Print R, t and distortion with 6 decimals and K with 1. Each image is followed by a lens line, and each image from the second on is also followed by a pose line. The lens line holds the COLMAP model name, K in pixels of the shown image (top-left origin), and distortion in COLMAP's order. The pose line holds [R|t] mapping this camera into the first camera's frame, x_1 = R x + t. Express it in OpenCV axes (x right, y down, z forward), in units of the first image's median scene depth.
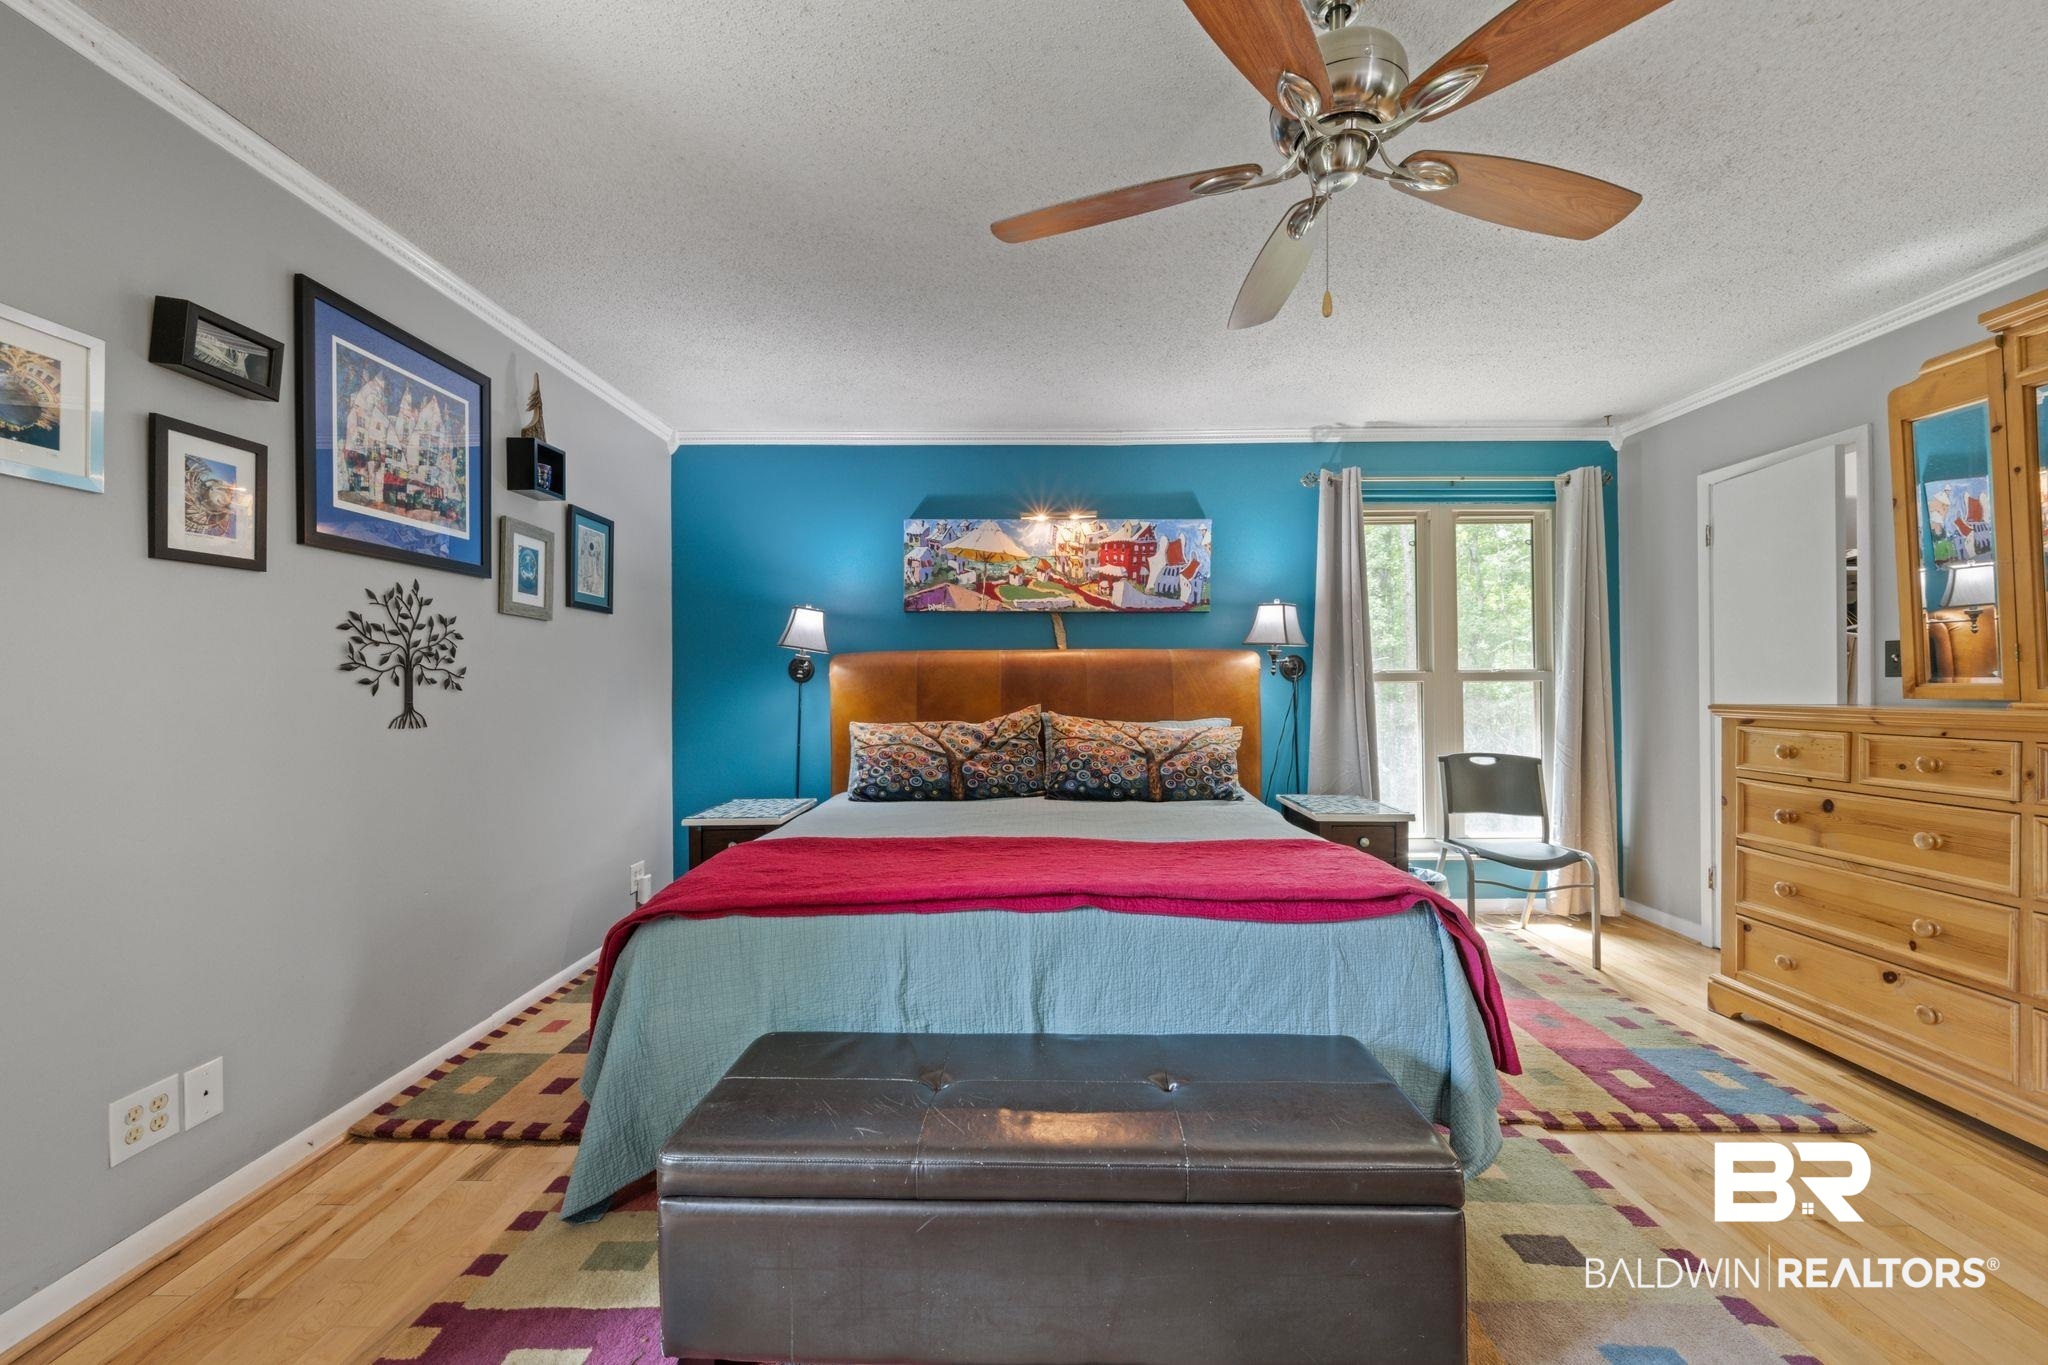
lens RADIAL K [[804.4, 0, 1019.4], [0, 804.4, 685.4], [0, 0, 1]] dist [-0.001513, -0.000309]
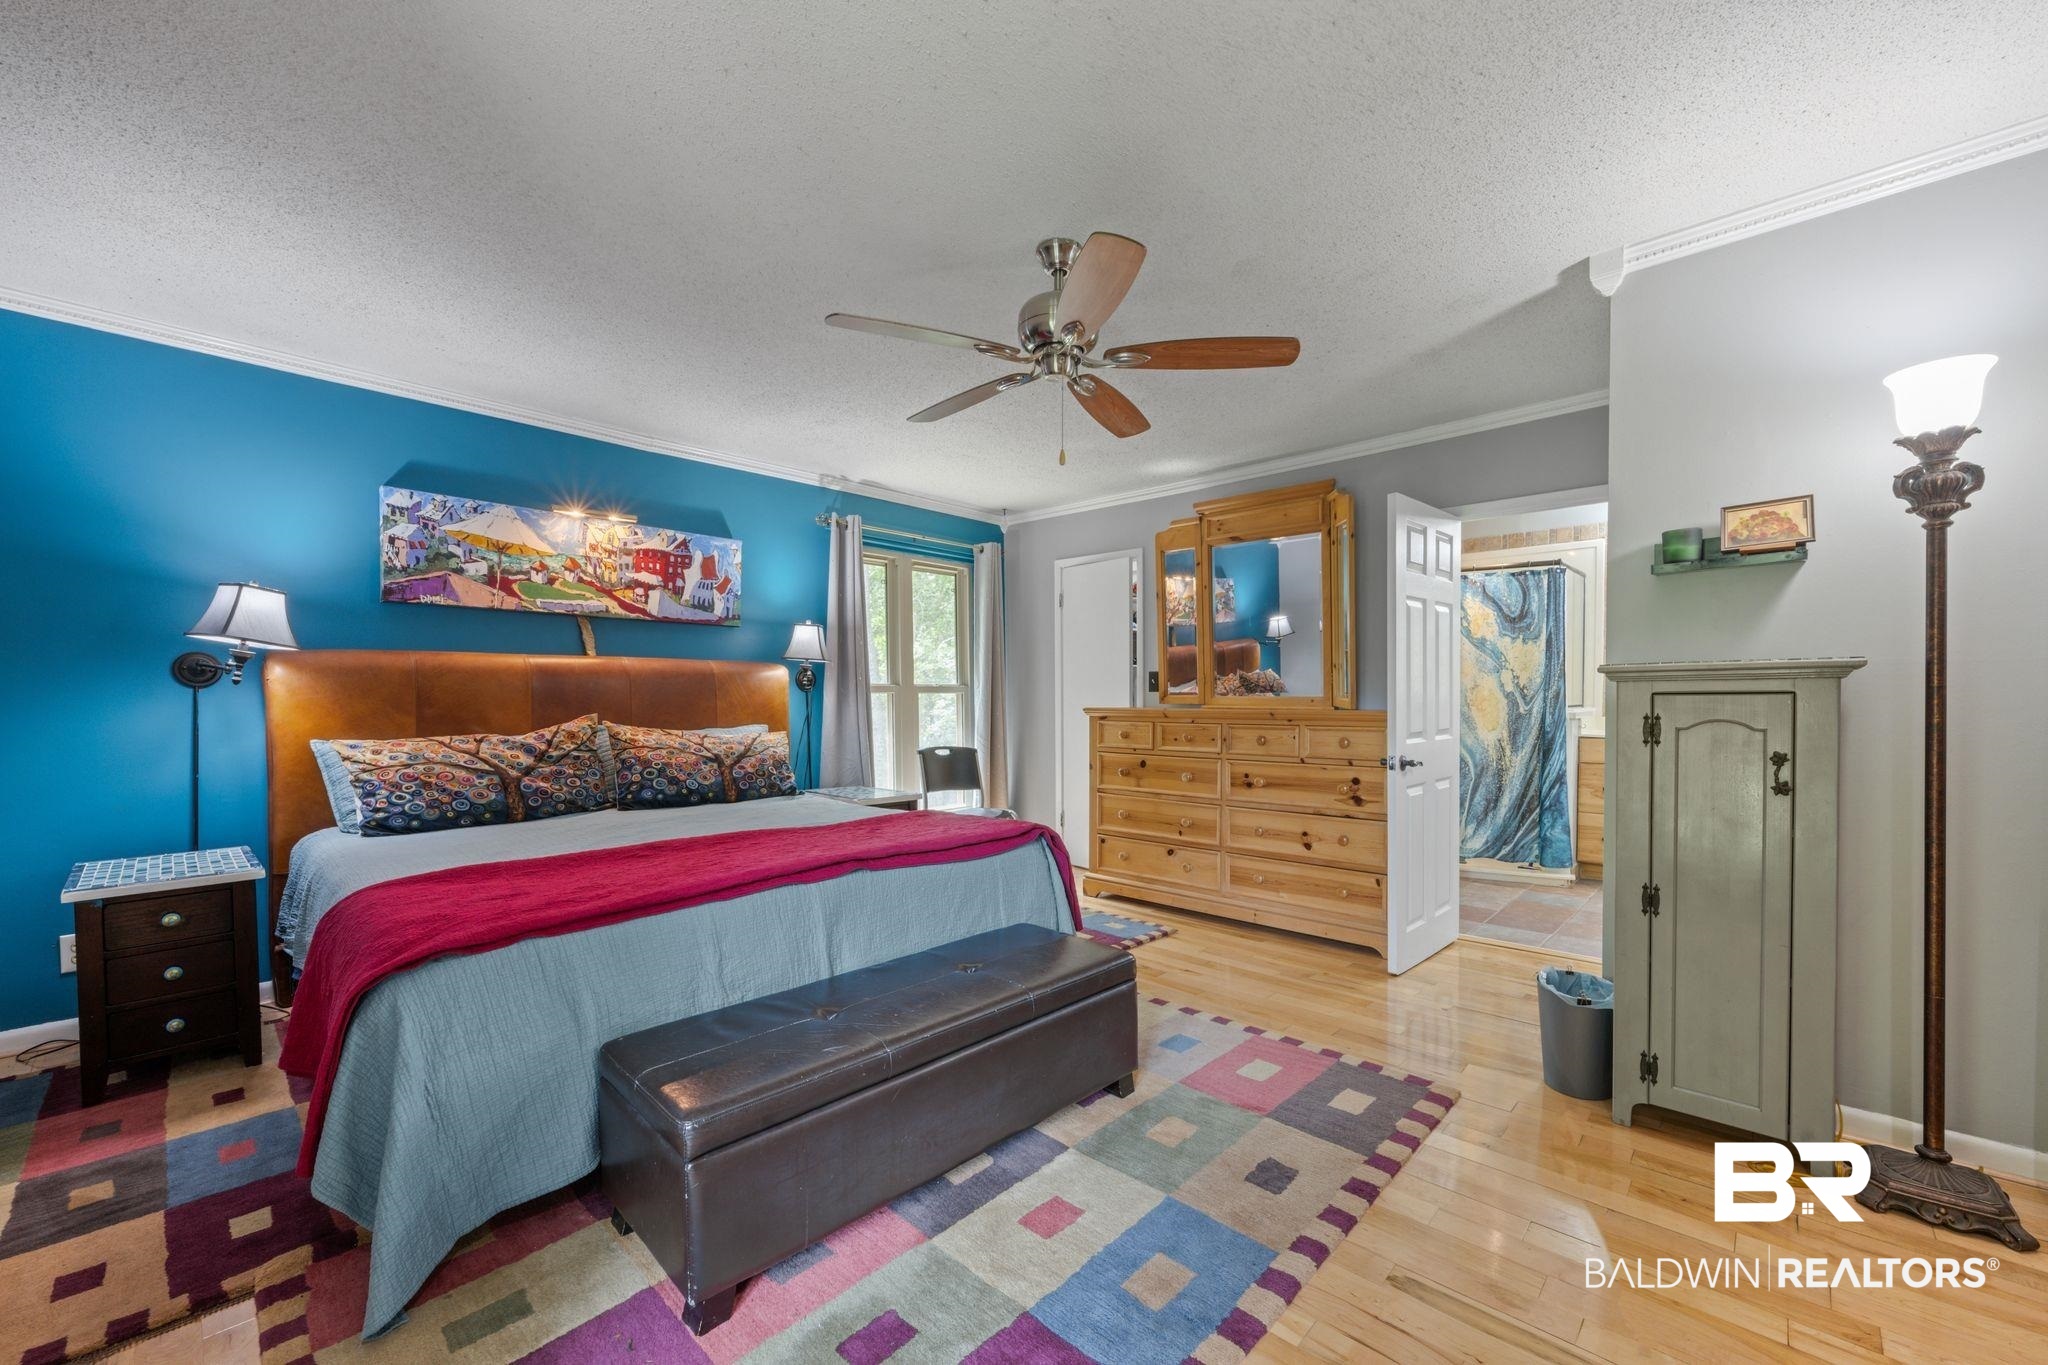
lens RADIAL K [[815.2, 0, 1021.8], [0, 815.2, 710.5], [0, 0, 1]] dist [0.001023, -0.000118]
pose [[0.683094, -0.008352, 0.730283, -0.314162], [-0.003062, 0.999893, 0.014300, 0.004209], [-0.730324, -0.012005, 0.682995, -0.023641]]
